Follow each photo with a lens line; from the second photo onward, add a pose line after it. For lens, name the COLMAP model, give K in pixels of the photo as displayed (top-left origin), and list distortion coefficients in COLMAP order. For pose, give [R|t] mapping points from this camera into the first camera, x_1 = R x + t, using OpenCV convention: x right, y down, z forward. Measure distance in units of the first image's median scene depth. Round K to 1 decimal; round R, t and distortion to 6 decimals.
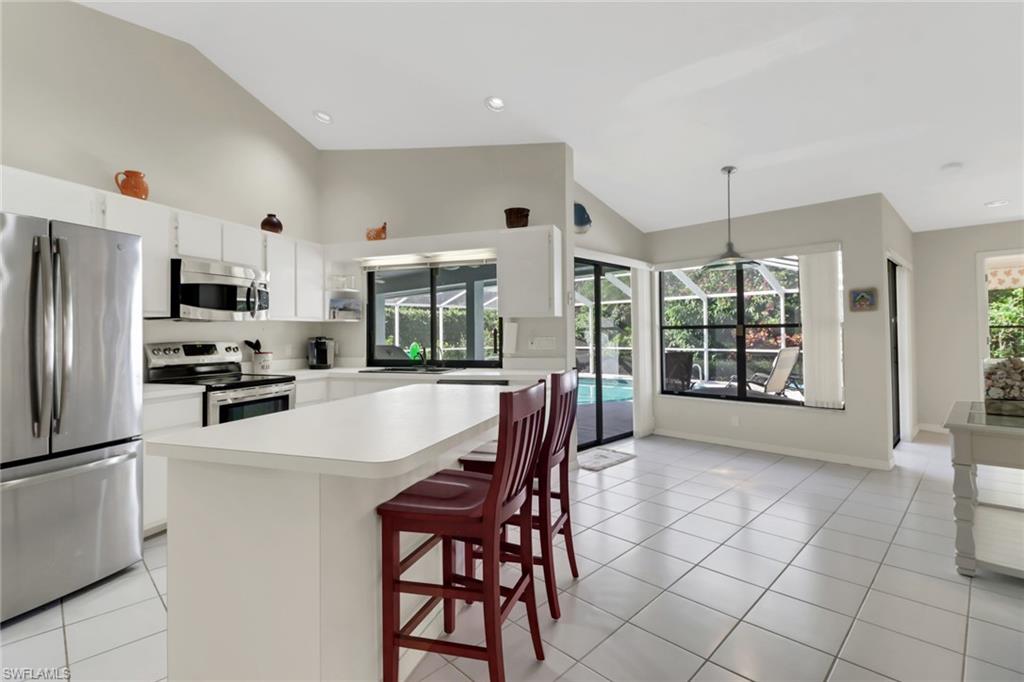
lens RADIAL K [[475.6, 0, 507.2], [0, 475.6, 326.5], [0, 0, 1]] dist [0.020453, -0.013224]
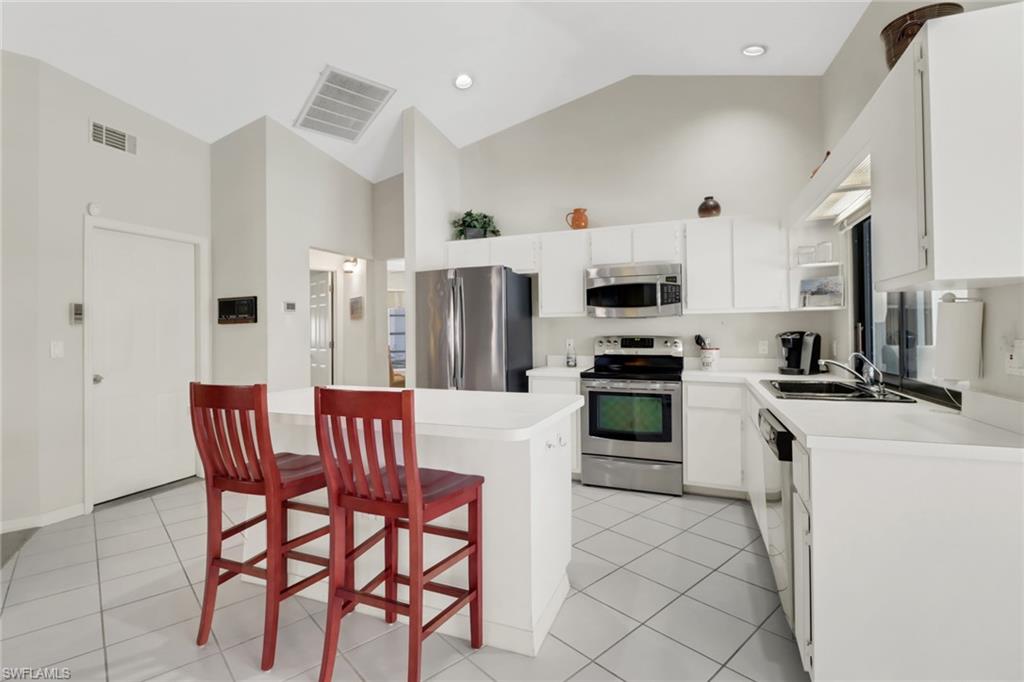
lens RADIAL K [[475.6, 0, 507.2], [0, 475.6, 326.5], [0, 0, 1]] dist [0.020453, -0.013224]
pose [[-0.050676, -0.000733, -0.998715, 0.435771], [0.026538, 0.999646, -0.002080, 0.003503], [0.998363, -0.026609, -0.050638, 0.656973]]
